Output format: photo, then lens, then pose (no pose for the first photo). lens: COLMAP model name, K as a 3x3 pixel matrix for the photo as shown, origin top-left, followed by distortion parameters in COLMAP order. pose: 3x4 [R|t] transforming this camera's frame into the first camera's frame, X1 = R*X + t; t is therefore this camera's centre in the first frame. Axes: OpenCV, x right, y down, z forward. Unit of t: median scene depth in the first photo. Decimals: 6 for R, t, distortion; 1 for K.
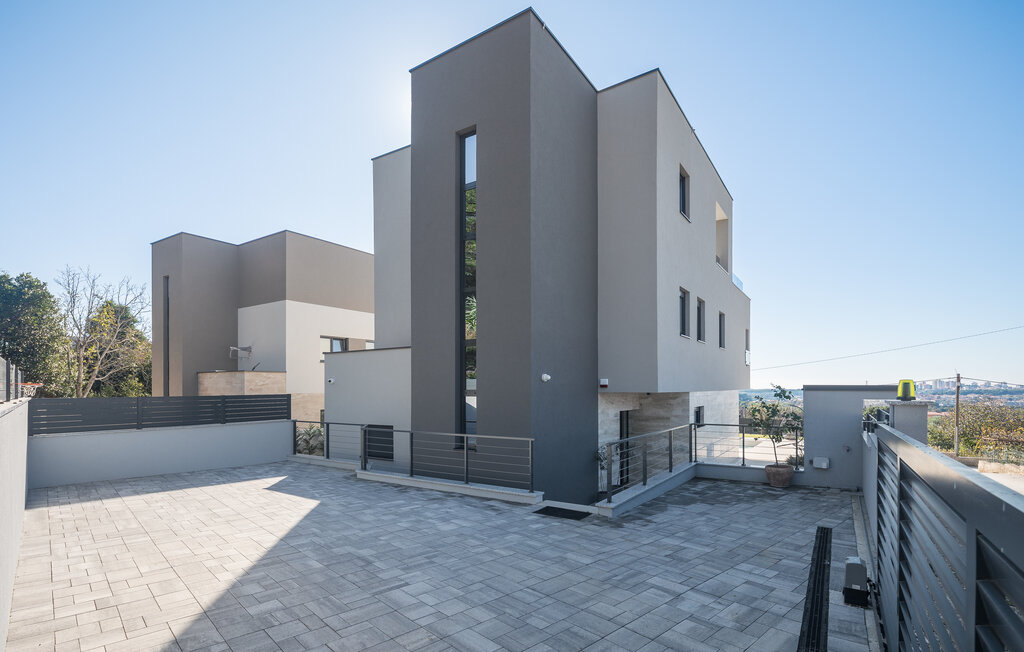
lens RADIAL K [[504.2, 0, 528.1], [0, 504.2, 378.7], [0, 0, 1]] dist [-0.023718, -0.000098]
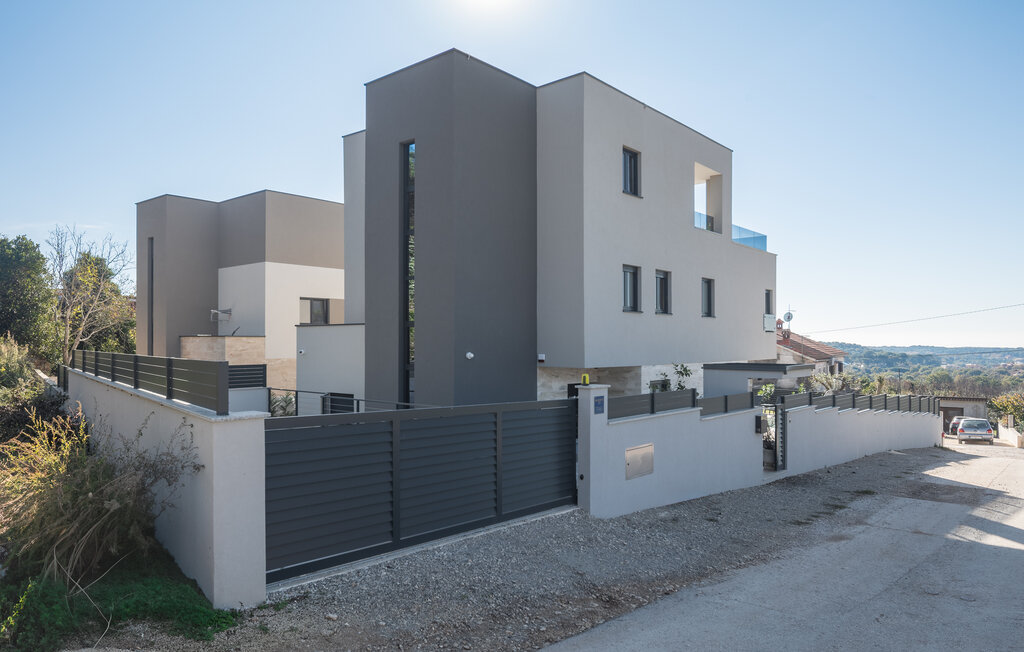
lens RADIAL K [[740.6, 0, 512.0], [0, 740.6, 326.0], [0, 0, 1]] dist [-0.057248, -0.000602]
pose [[0.990778, 0.004378, -0.135425, 0.179344], [-0.004550, 0.999989, -0.000963, -0.034400], [0.135419, 0.001570, 0.990787, -0.338372]]
